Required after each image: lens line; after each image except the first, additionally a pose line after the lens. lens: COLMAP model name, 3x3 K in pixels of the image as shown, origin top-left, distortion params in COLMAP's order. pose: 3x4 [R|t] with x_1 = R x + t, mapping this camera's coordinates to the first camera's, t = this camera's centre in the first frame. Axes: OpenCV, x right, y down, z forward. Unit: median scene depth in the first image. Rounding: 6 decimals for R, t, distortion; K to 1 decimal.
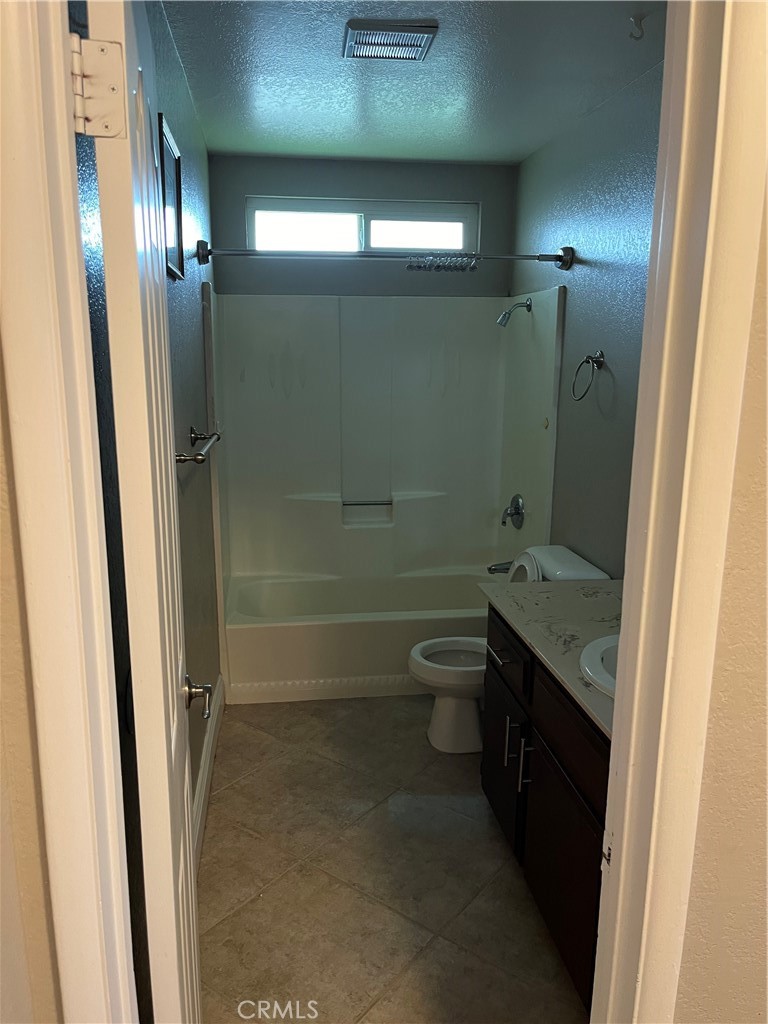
lens RADIAL K [[779.0, 0, 381.8], [0, 779.0, 513.1], [0, 0, 1]] dist [0.065103, -0.086645]
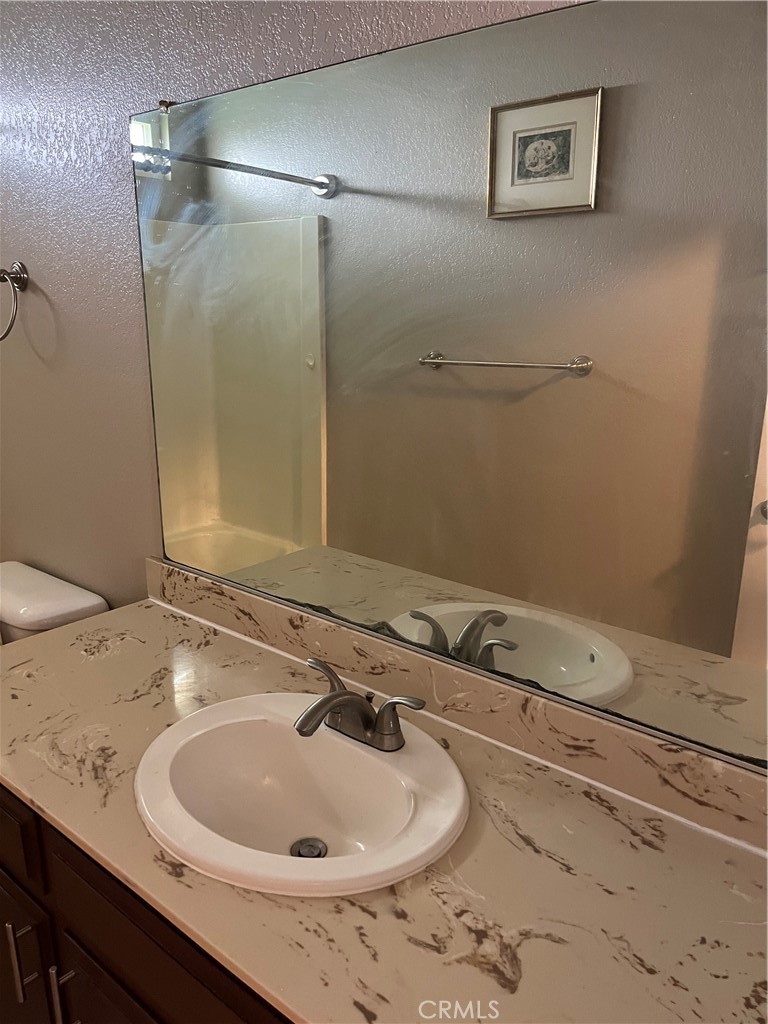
lens RADIAL K [[779.0, 0, 382.2], [0, 779.0, 513.8], [0, 0, 1]] dist [0.065103, -0.086645]
pose [[0.741415, -0.190762, 0.643362, 0.056331], [0.146072, 0.981632, 0.122727, -0.052262], [-0.654956, 0.002986, 0.755661, 0.418335]]
